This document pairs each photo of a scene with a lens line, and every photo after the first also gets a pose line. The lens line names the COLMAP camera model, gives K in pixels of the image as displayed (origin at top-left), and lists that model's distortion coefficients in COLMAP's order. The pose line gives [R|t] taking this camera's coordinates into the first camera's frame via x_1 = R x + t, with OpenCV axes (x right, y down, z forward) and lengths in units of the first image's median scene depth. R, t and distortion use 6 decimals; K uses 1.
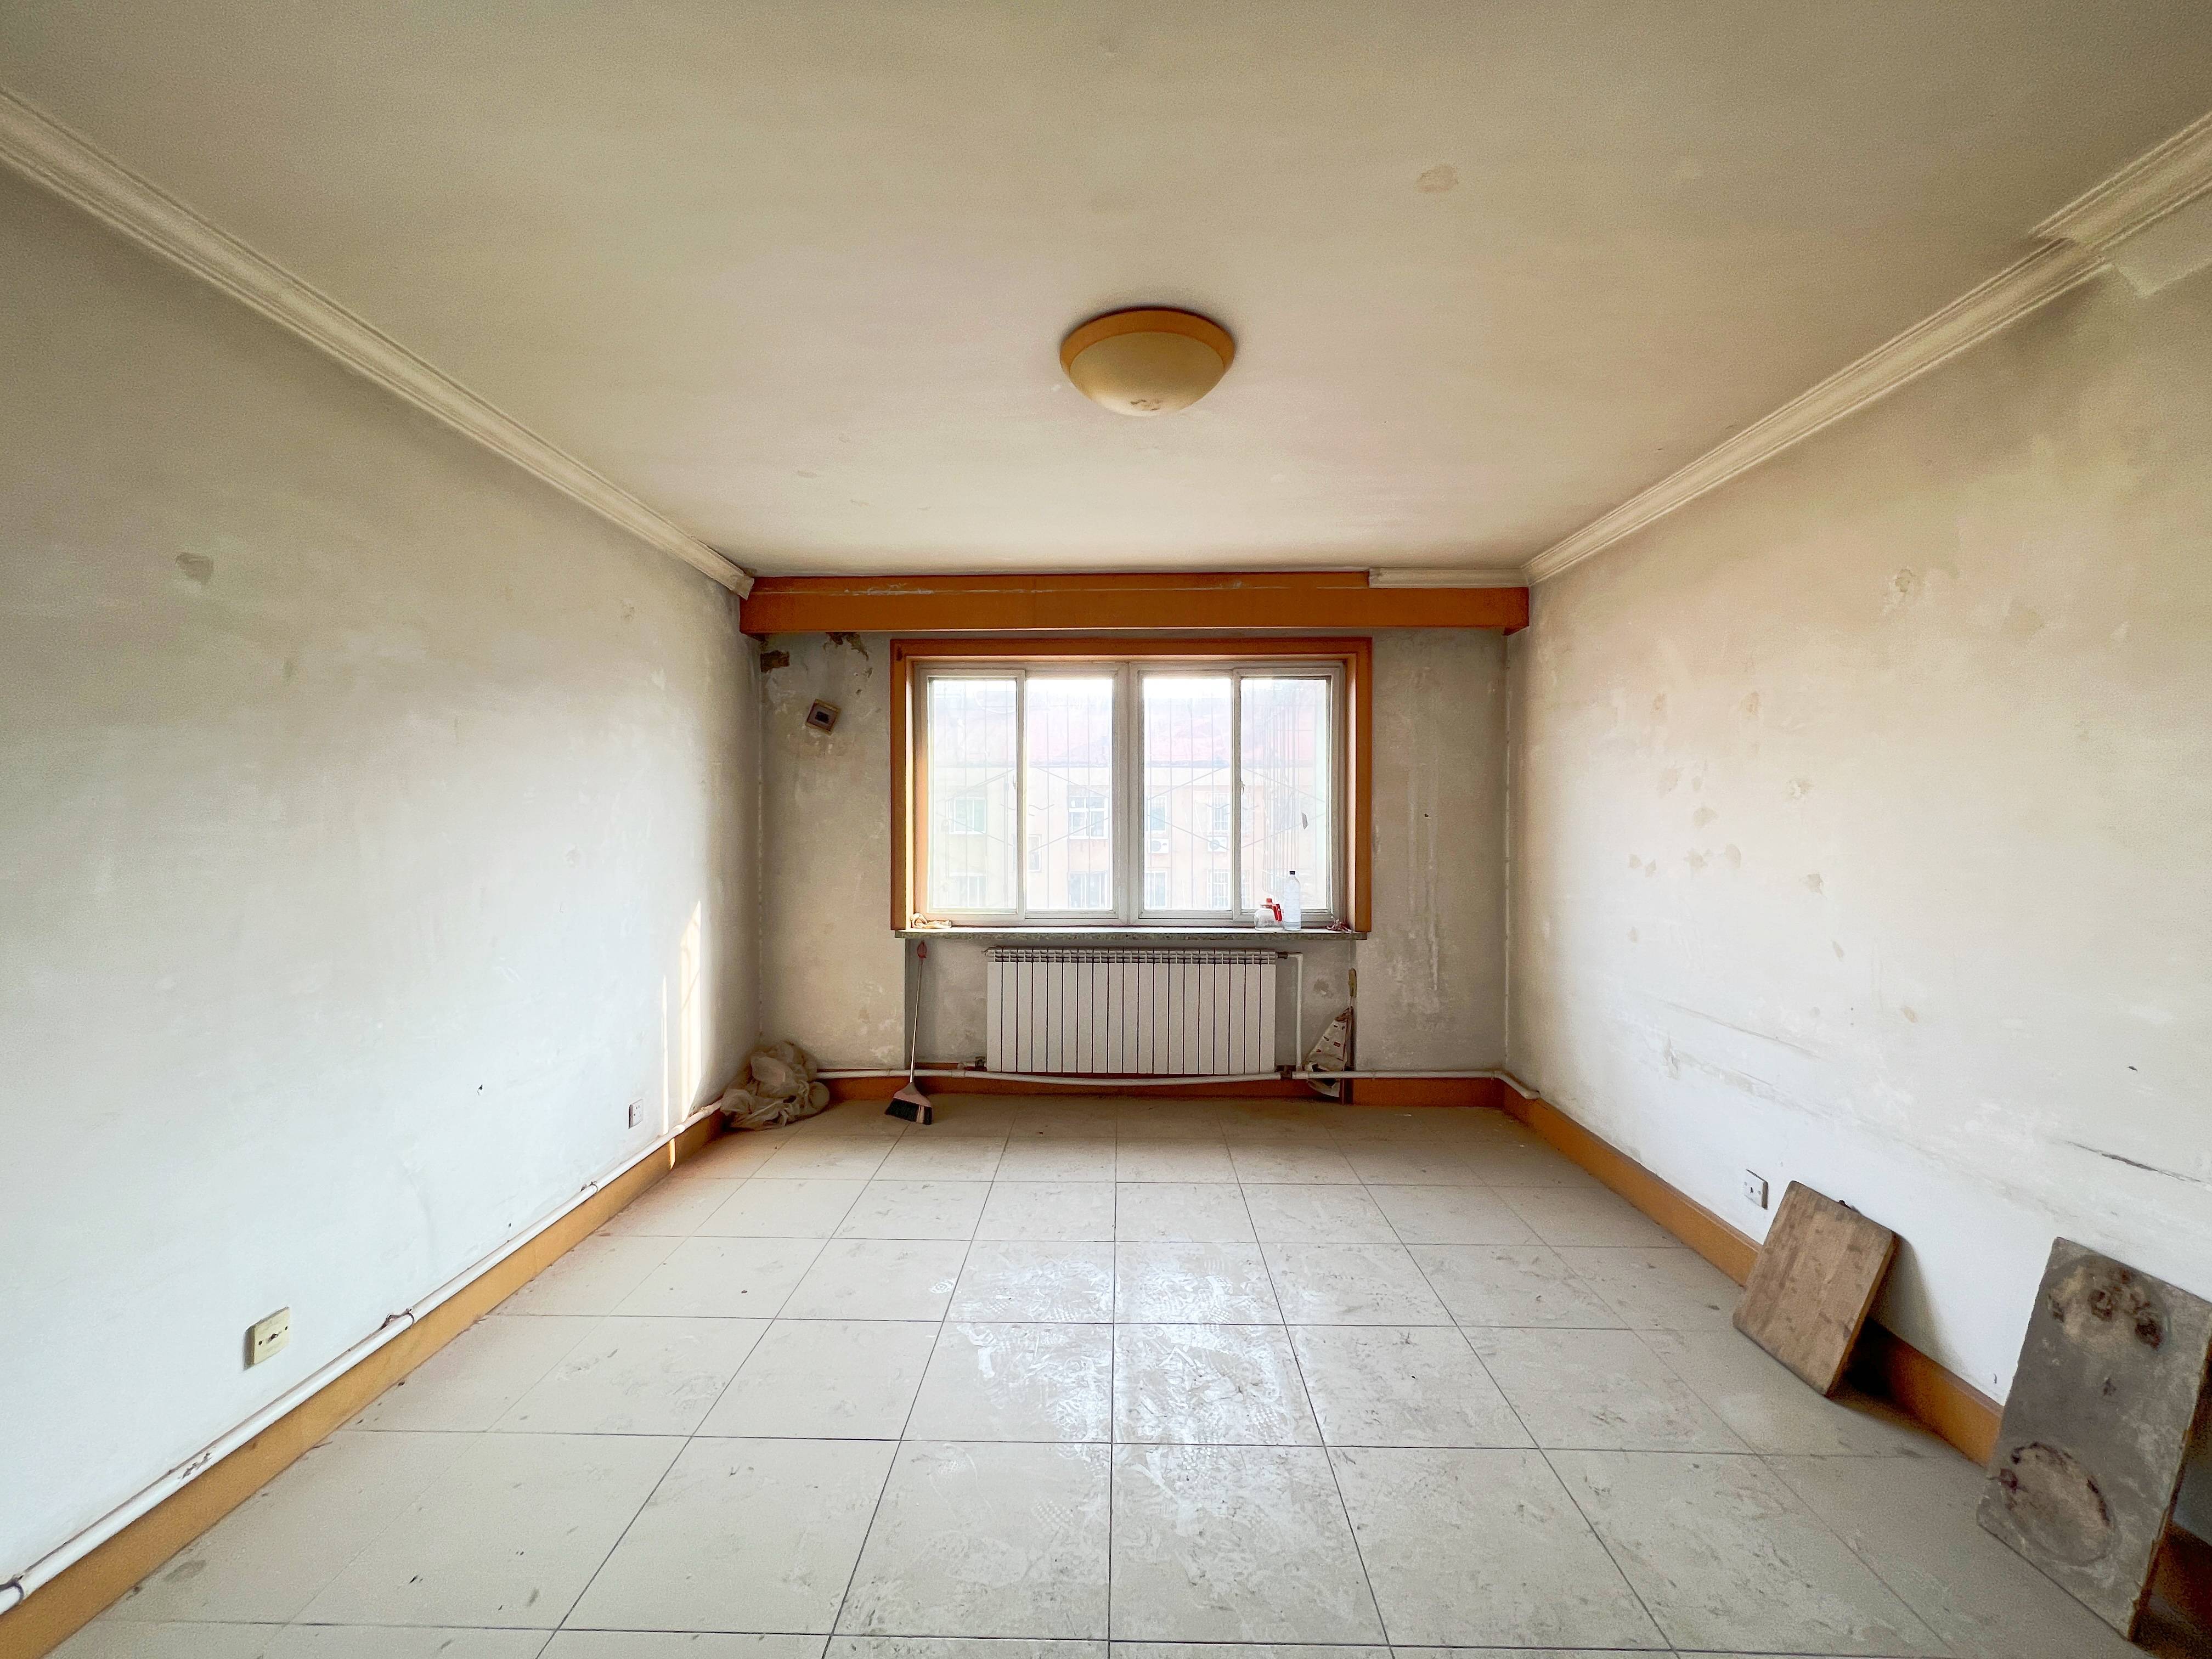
lens RADIAL K [[885.6, 0, 1103.6], [0, 885.6, 824.4], [0, 0, 1]] dist [0.000431, 0.000264]
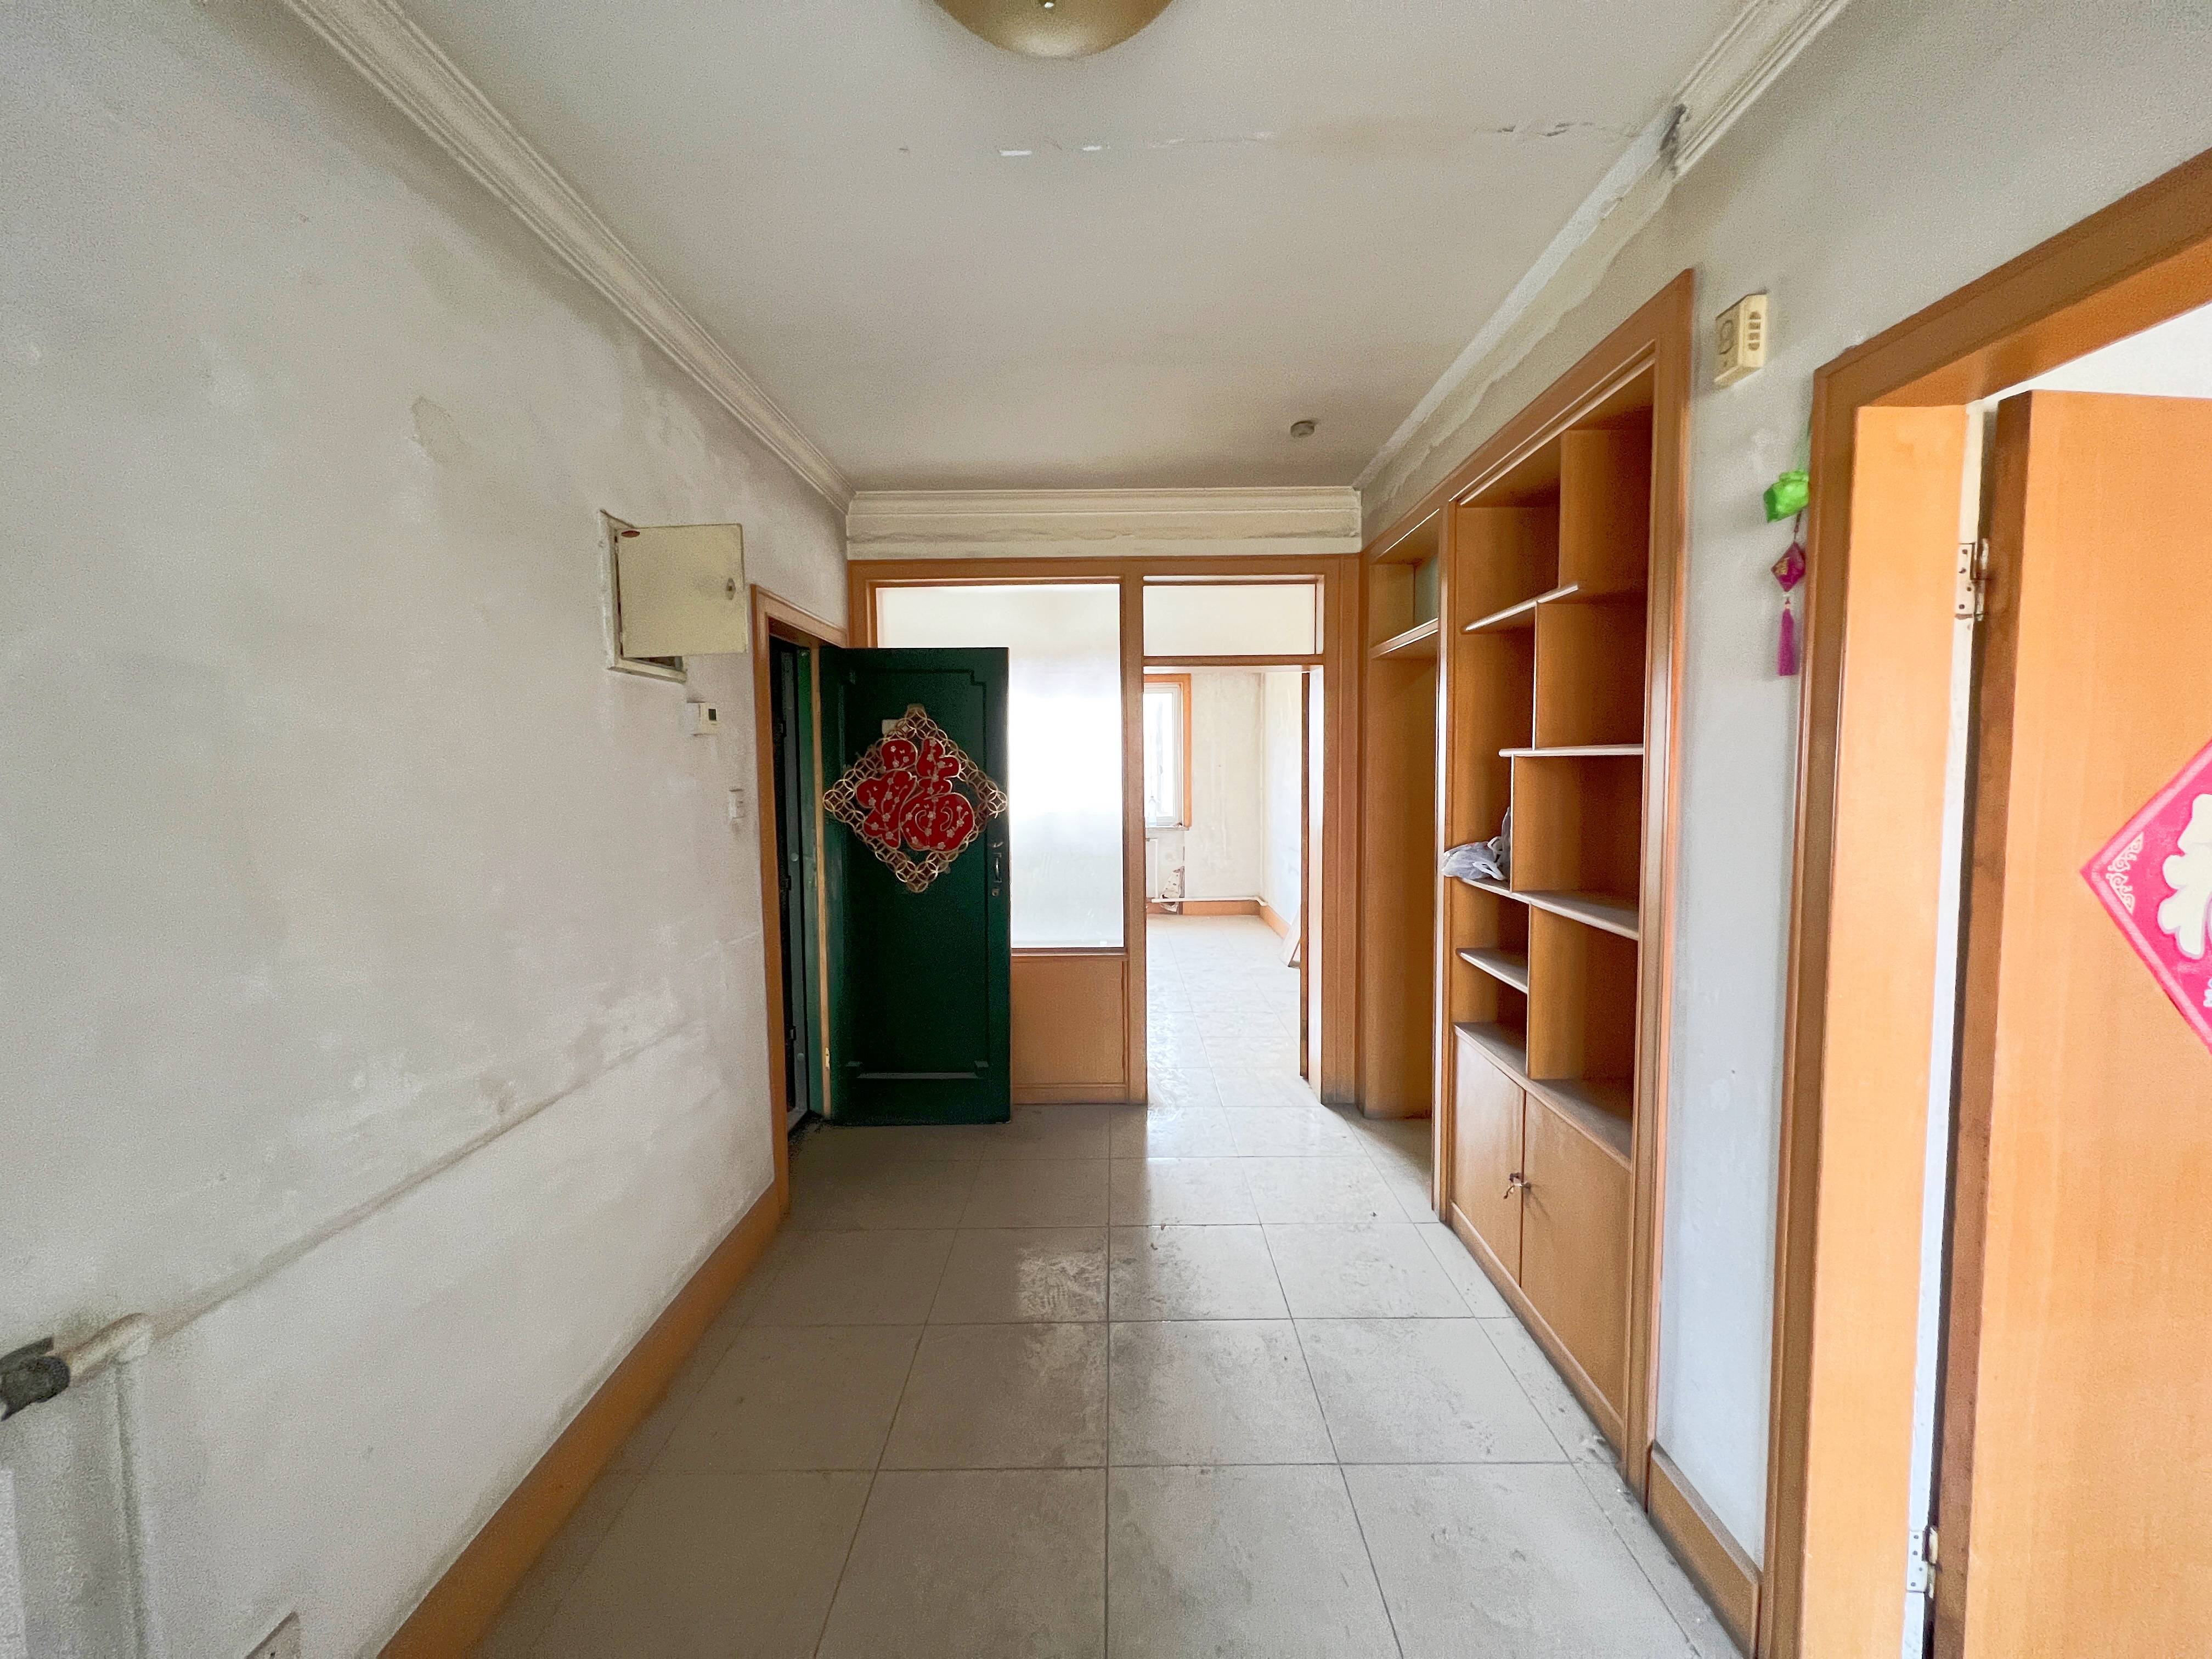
lens RADIAL K [[885.6, 0, 1103.6], [0, 885.6, 836.5], [0, 0, 1]] dist [0.000431, 0.000264]
pose [[0.999865, -0.014332, -0.007986, 0.141640], [0.014849, 0.997513, 0.068897, 0.007785], [0.006979, -0.069007, 0.997592, -1.073971]]
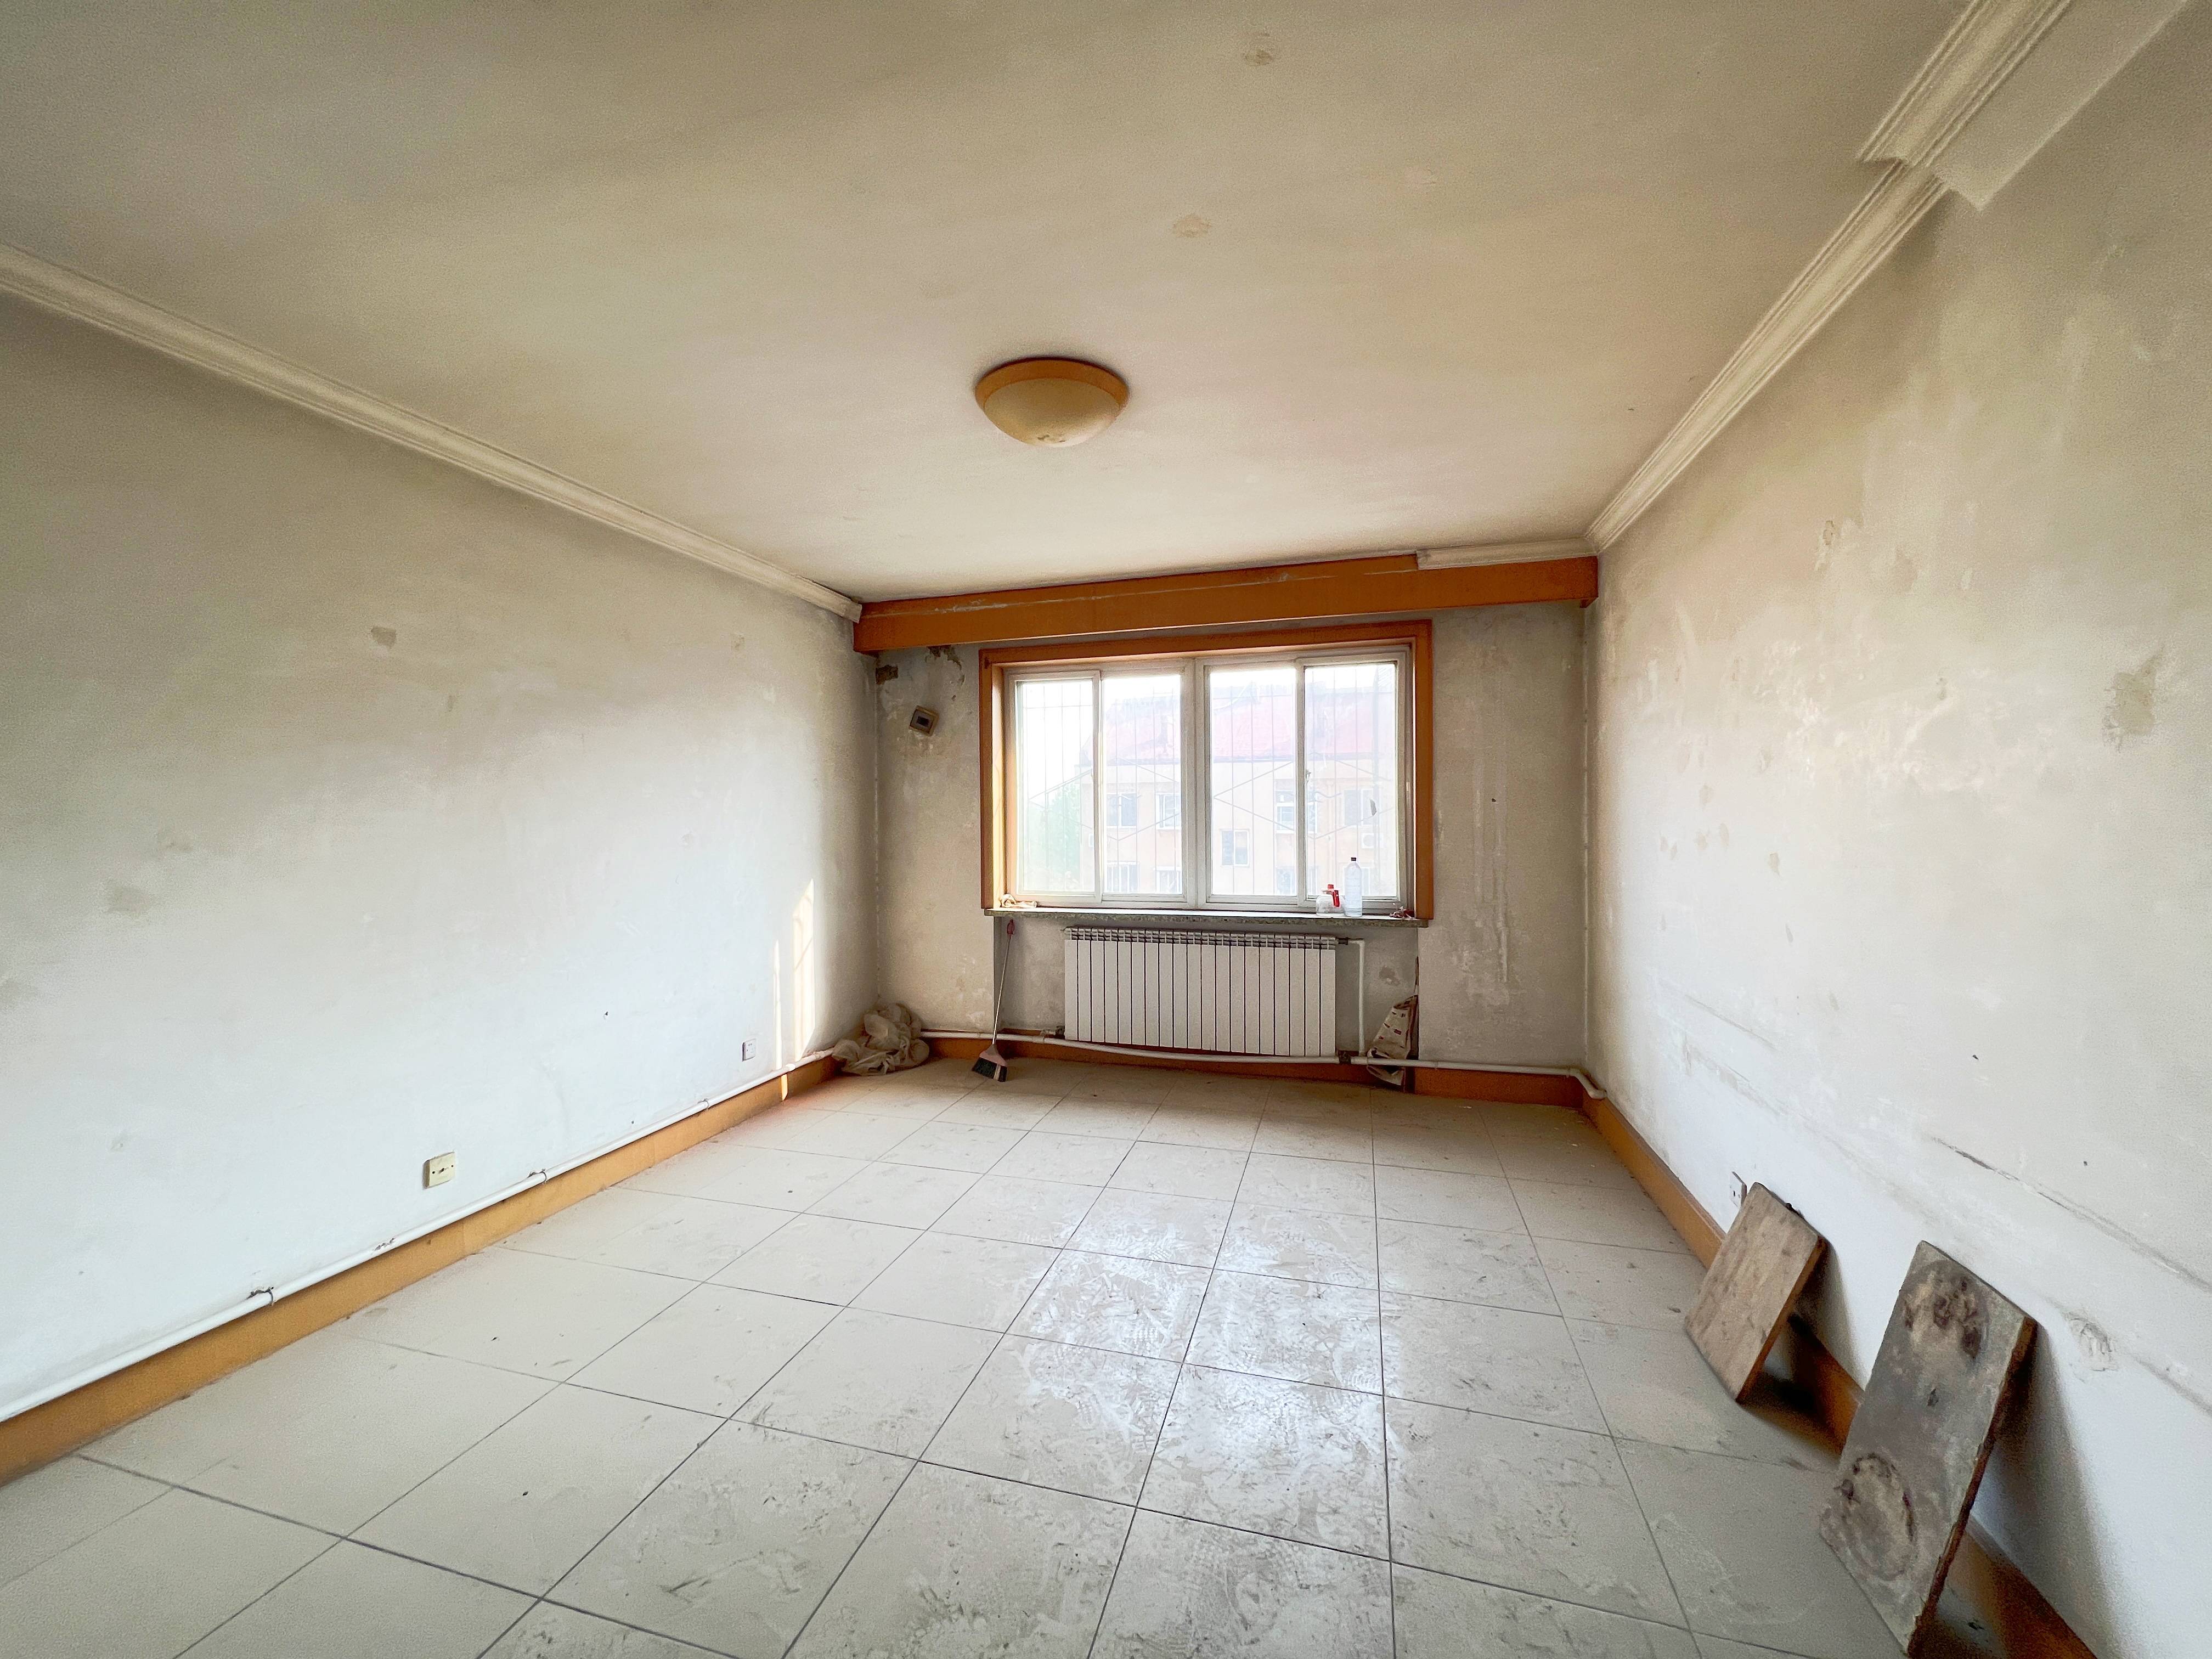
lens RADIAL K [[885.6, 0, 1102.7], [0, 885.6, 823.9], [0, 0, 1]] dist [0.000431, 0.000264]
pose [[0.965637, -0.005983, -0.259826, 0.232171], [0.007016, 0.999971, 0.003051, 0.011188], [0.259801, -0.004769, 0.965650, -0.050177]]
